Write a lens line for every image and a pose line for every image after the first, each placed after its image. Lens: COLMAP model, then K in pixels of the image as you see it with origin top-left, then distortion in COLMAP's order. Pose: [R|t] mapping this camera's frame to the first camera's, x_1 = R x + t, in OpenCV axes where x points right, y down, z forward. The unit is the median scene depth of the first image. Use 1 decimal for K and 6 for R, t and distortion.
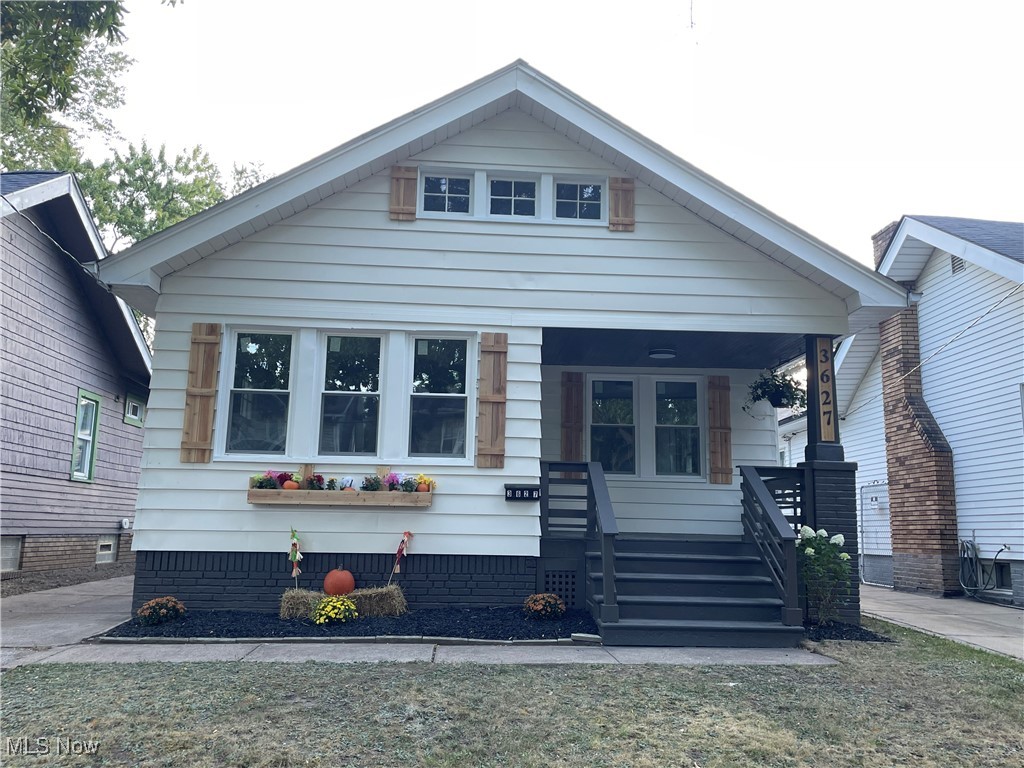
lens RADIAL K [[862.7, 0, 512.0], [0, 862.7, 384.0], [0, 0, 1]] dist [0.133495, -0.219117]
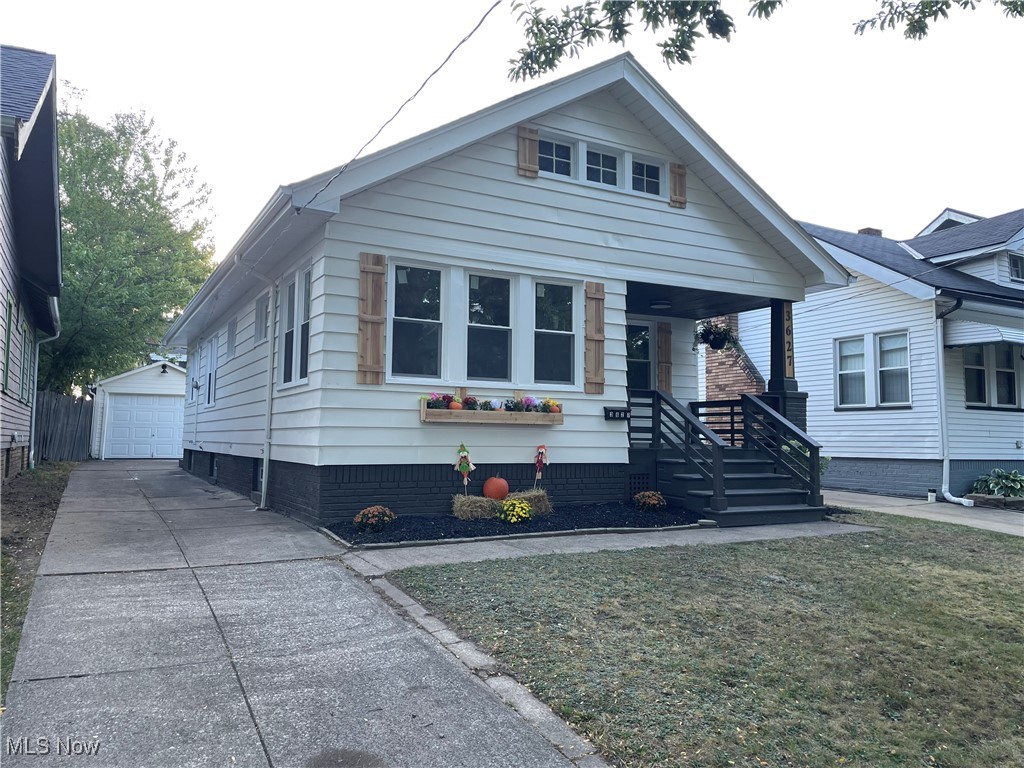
lens RADIAL K [[769.1, 0, 512.0], [0, 769.1, 384.0], [0, 0, 1]] dist [0.083473, -0.000969]
pose [[0.904217, 0.019640, 0.426622, -0.592194], [-0.061883, 0.994425, 0.085380, -0.002680], [-0.422567, -0.103602, 0.900391, 0.064529]]
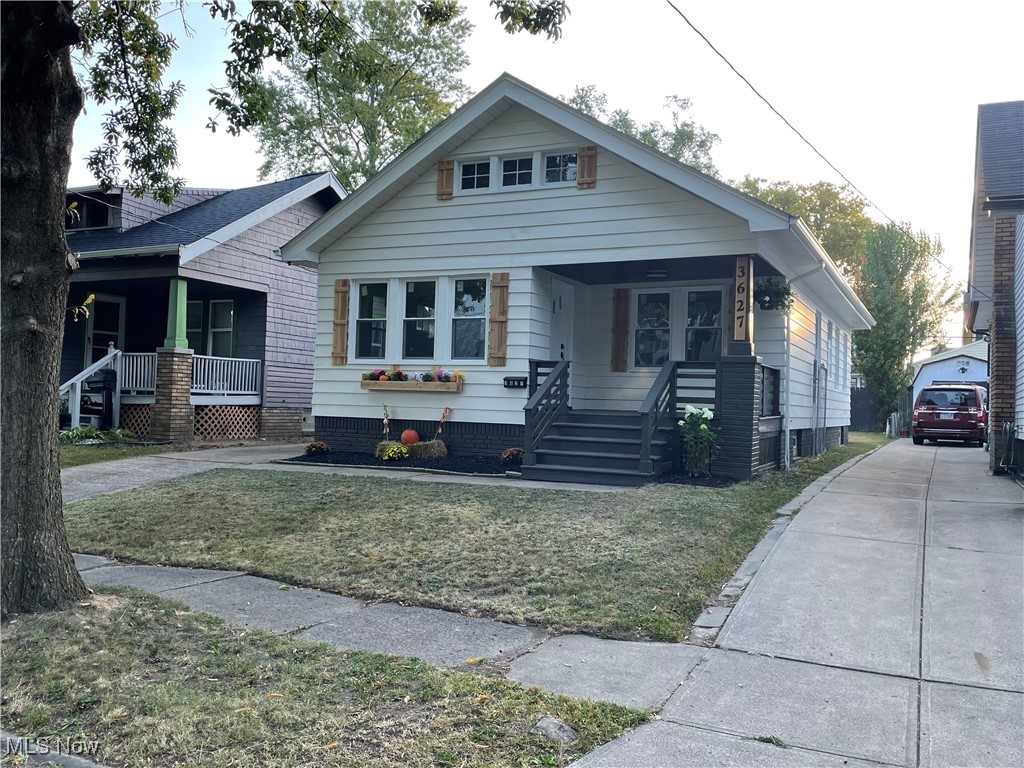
lens RADIAL K [[862.7, 0, 512.0], [0, 862.7, 384.0], [0, 0, 1]] dist [0.133495, -0.219117]
pose [[0.873925, -0.004313, -0.486042, 0.708348], [0.067031, 0.991476, 0.111727, -0.035565], [0.481417, -0.130221, 0.866764, -0.271726]]
